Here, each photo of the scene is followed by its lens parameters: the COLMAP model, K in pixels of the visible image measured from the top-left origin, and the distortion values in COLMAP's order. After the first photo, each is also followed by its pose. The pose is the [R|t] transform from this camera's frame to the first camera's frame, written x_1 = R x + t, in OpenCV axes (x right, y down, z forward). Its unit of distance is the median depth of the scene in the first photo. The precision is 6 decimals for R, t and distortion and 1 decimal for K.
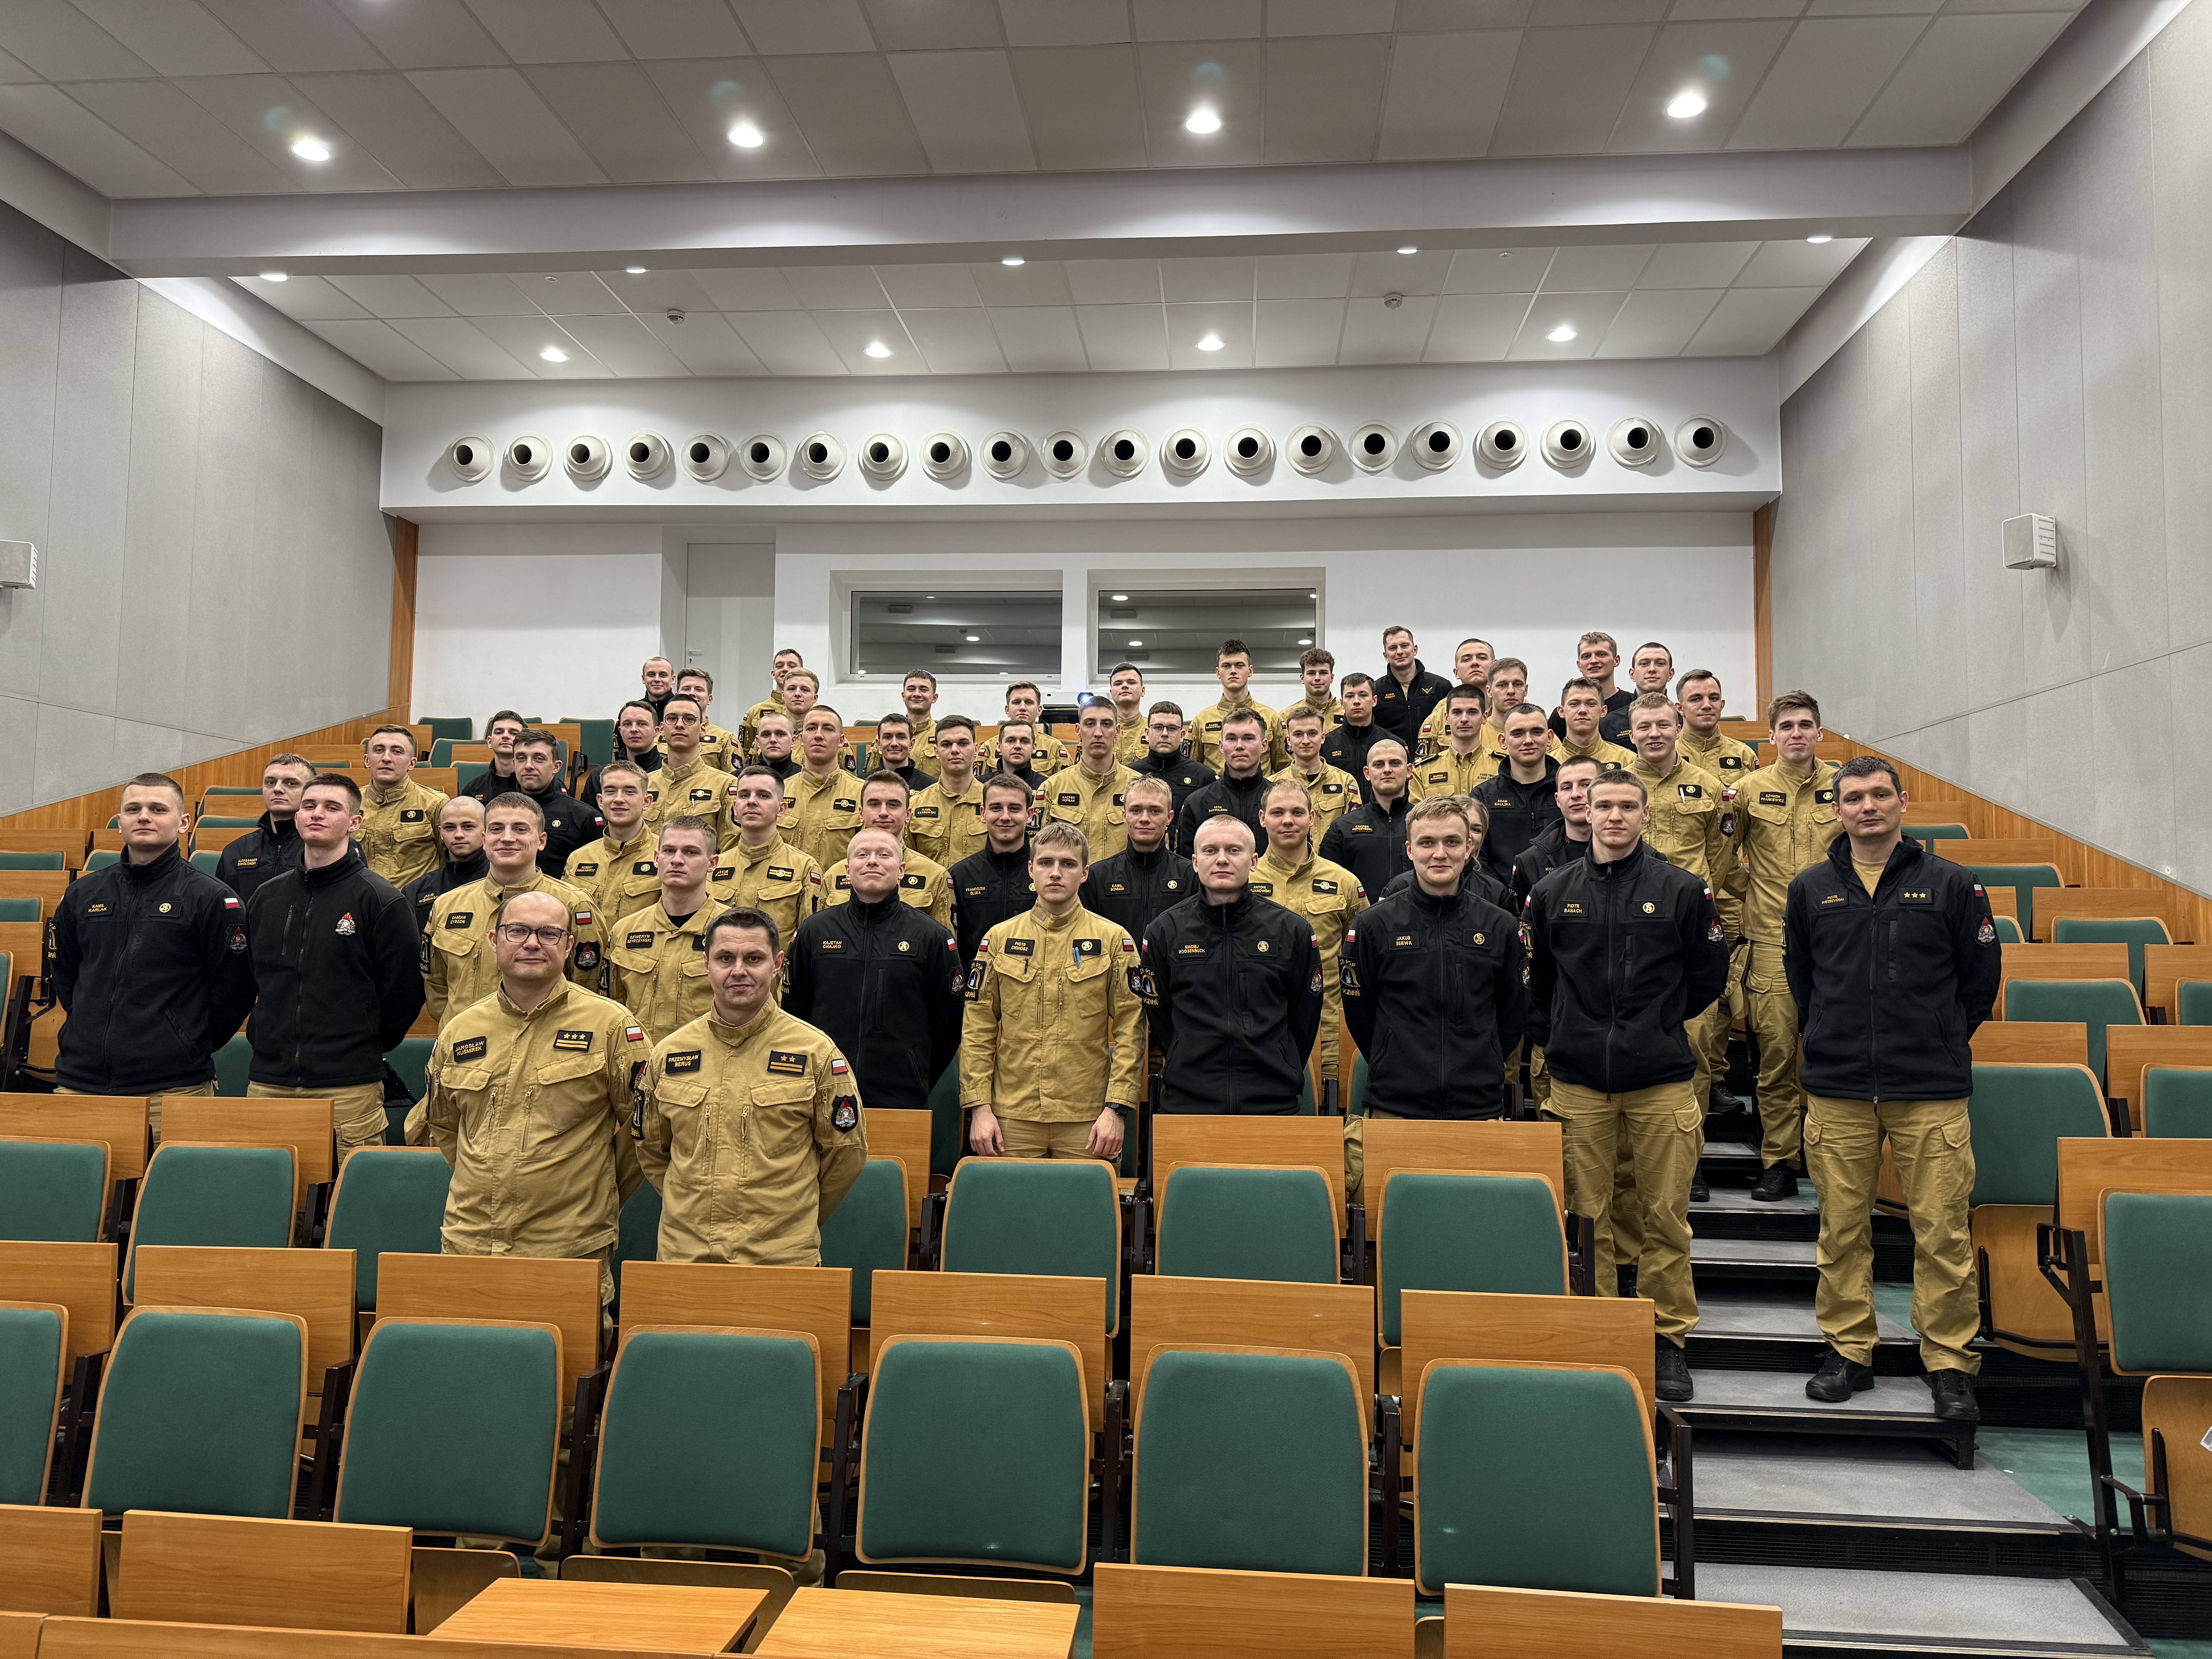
lens RADIAL K [[1539.1, 0, 1099.4], [0, 1539.1, 826.3], [0, 0, 1]] dist [0.067050, -0.090241]
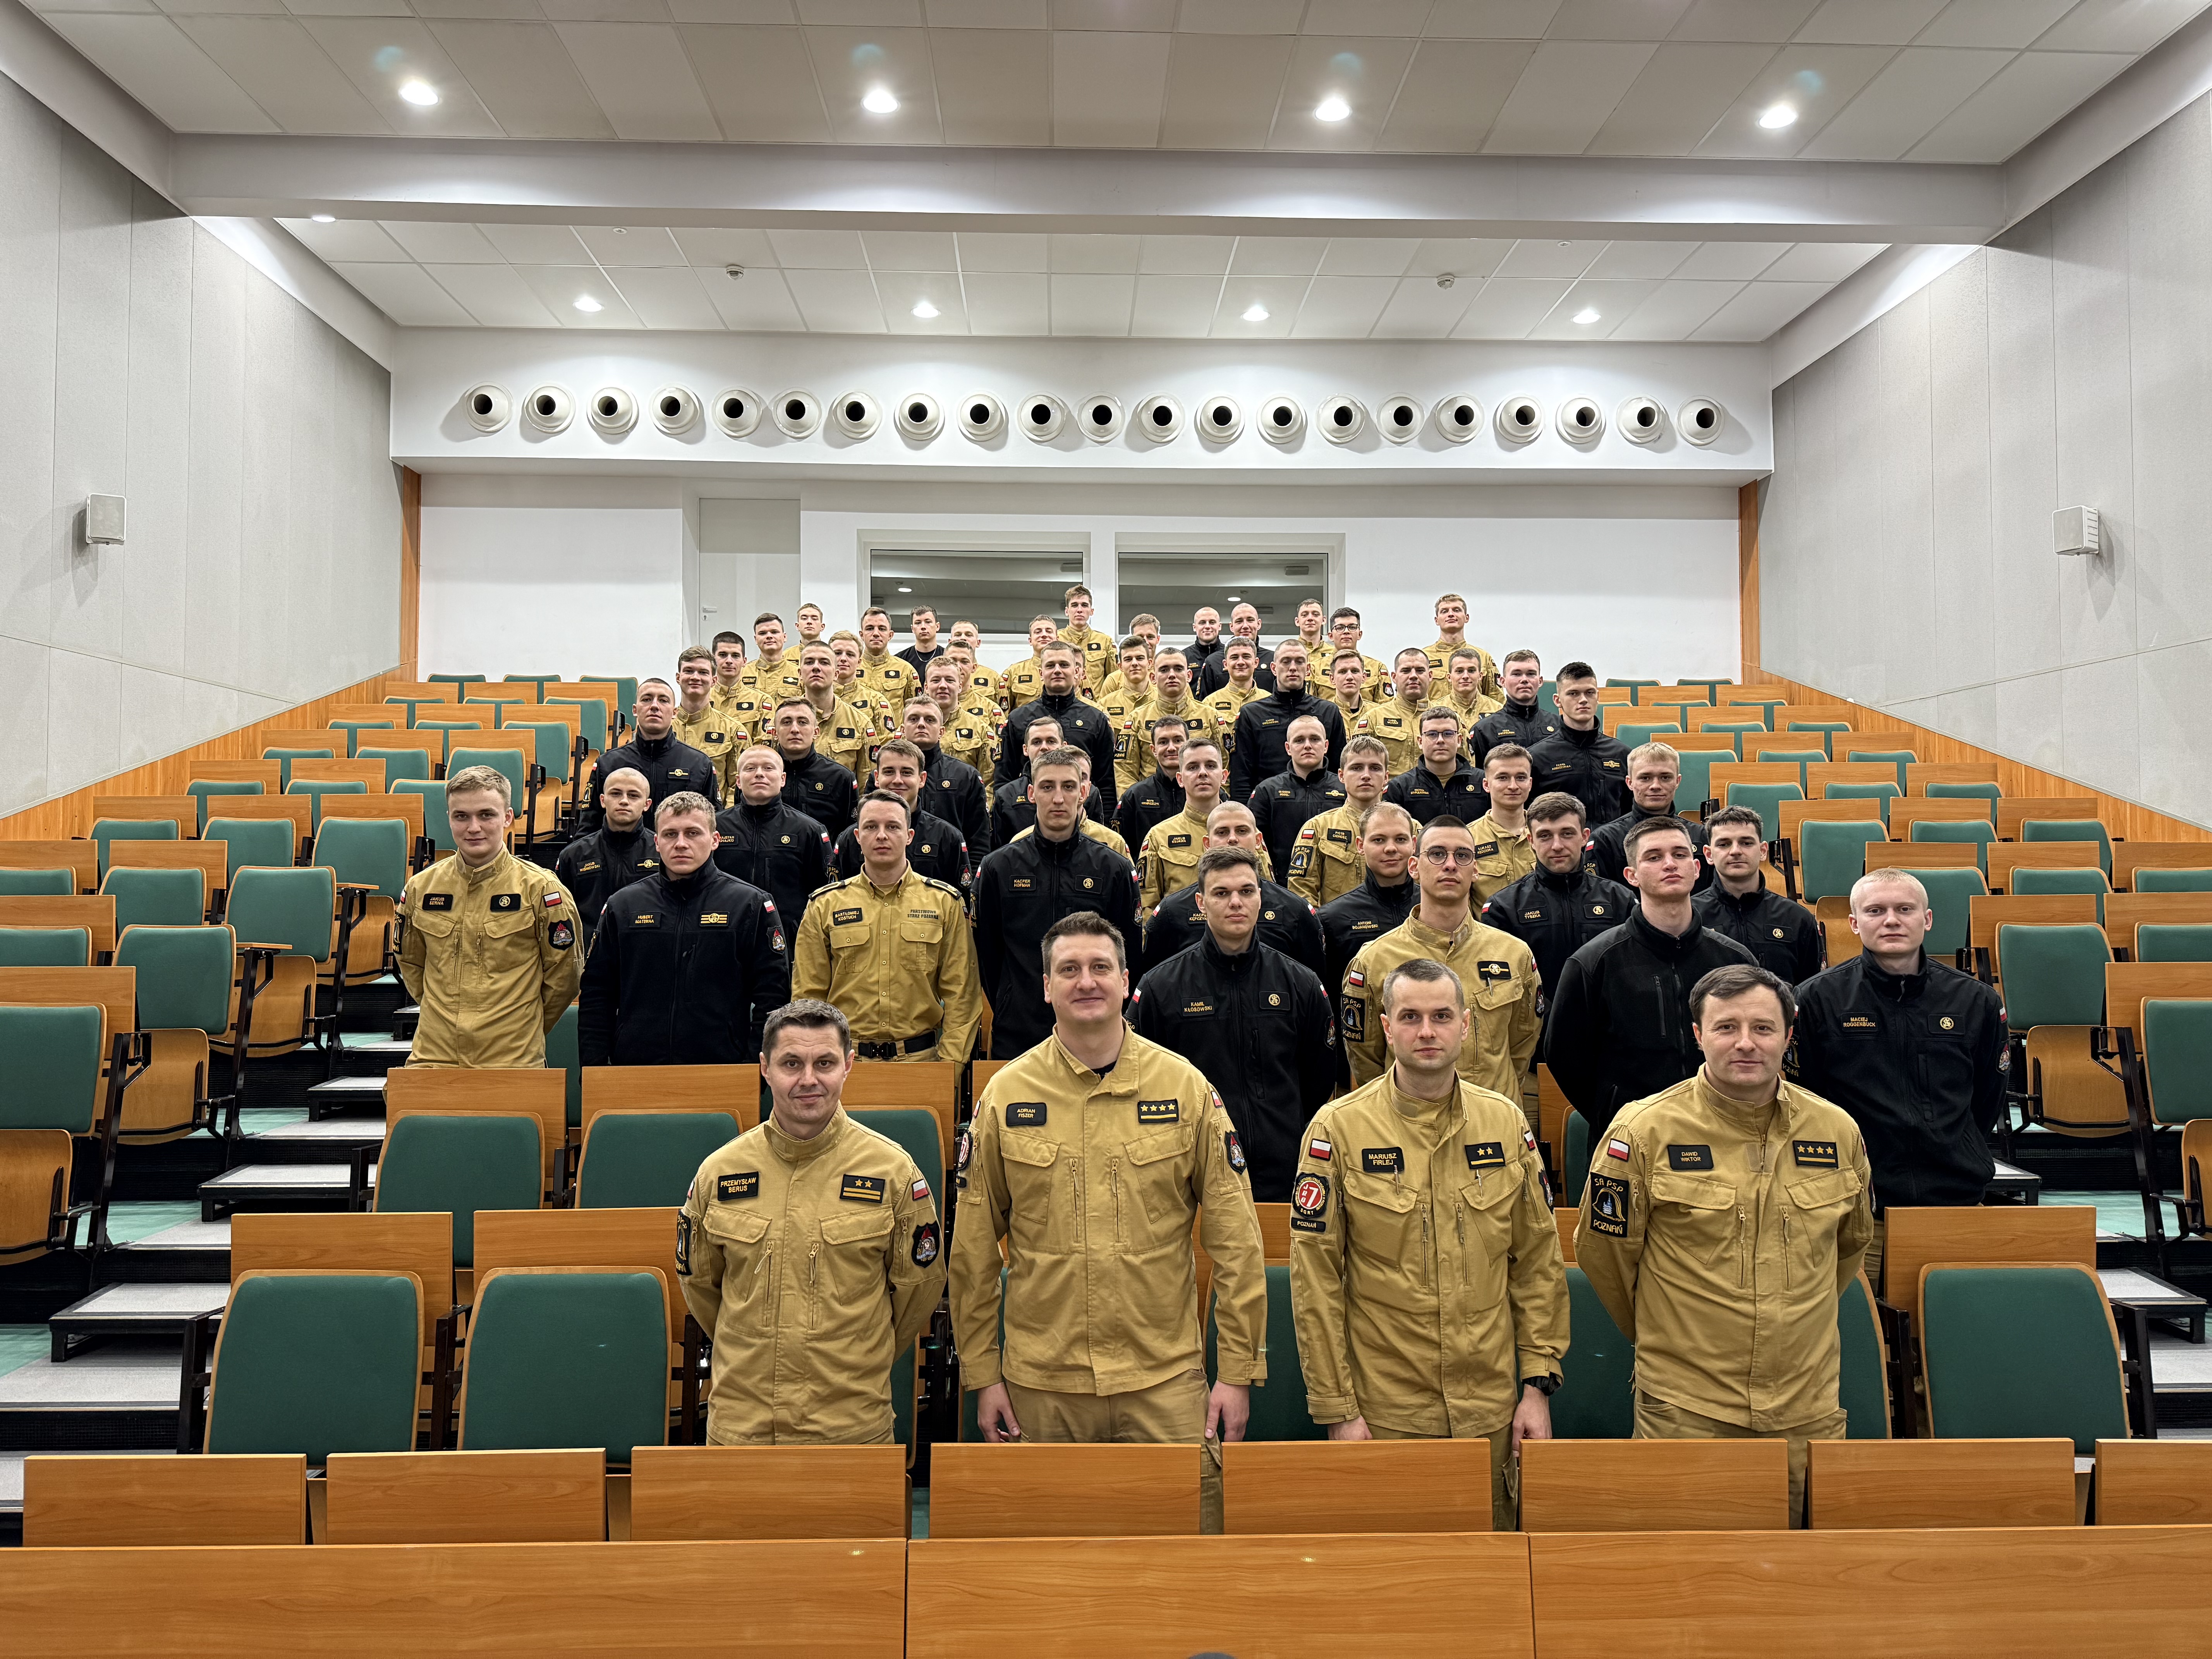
lens RADIAL K [[1539.1, 0, 1099.4], [0, 1539.1, 826.3], [0, 0, 1]] dist [0.067050, -0.090241]
pose [[0.993062, -0.007482, 0.117354, -0.149288], [0.003414, 0.999387, 0.034831, -0.007921], [-0.117543, -0.034189, 0.992479, -0.020975]]
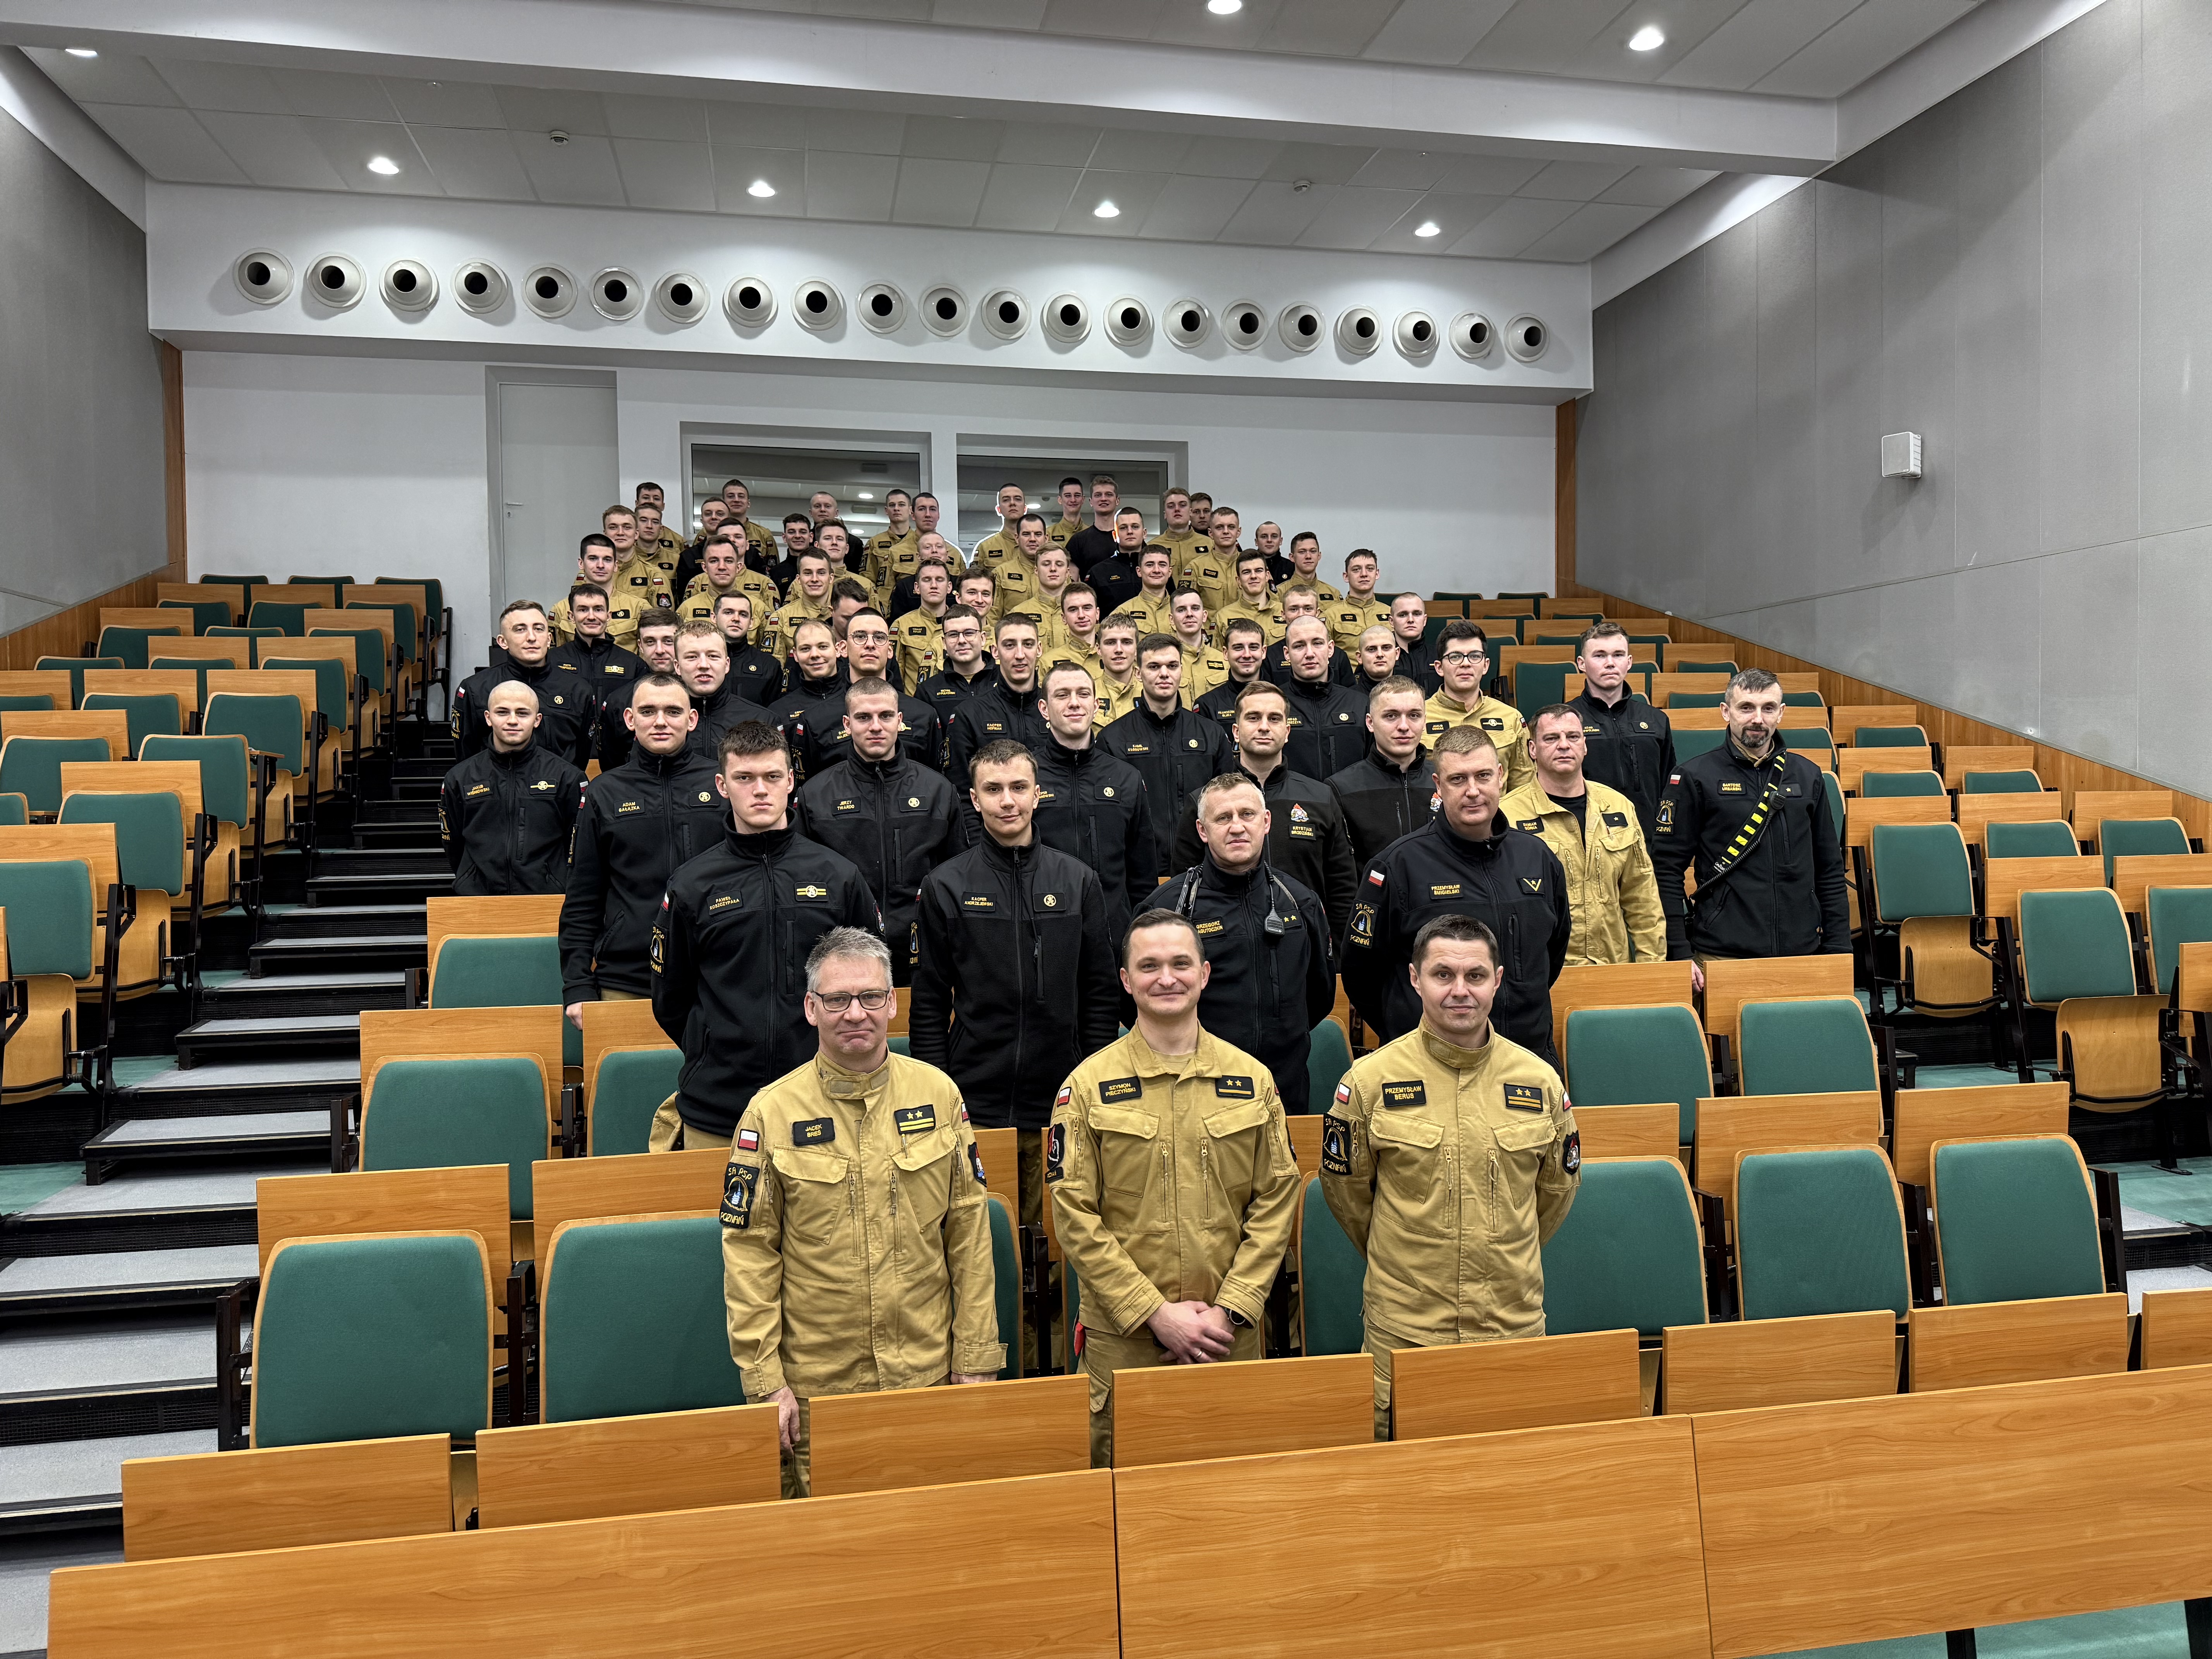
lens RADIAL K [[1550.0, 0, 1096.8], [0, 1550.0, 823.6], [0, 0, 1]] dist [0.052512, -0.081164]
pose [[0.960663, -0.029807, 0.276114, -0.218039], [0.004347, 0.995716, 0.092363, -0.009587], [-0.277684, -0.087529, 0.956677, -0.000468]]
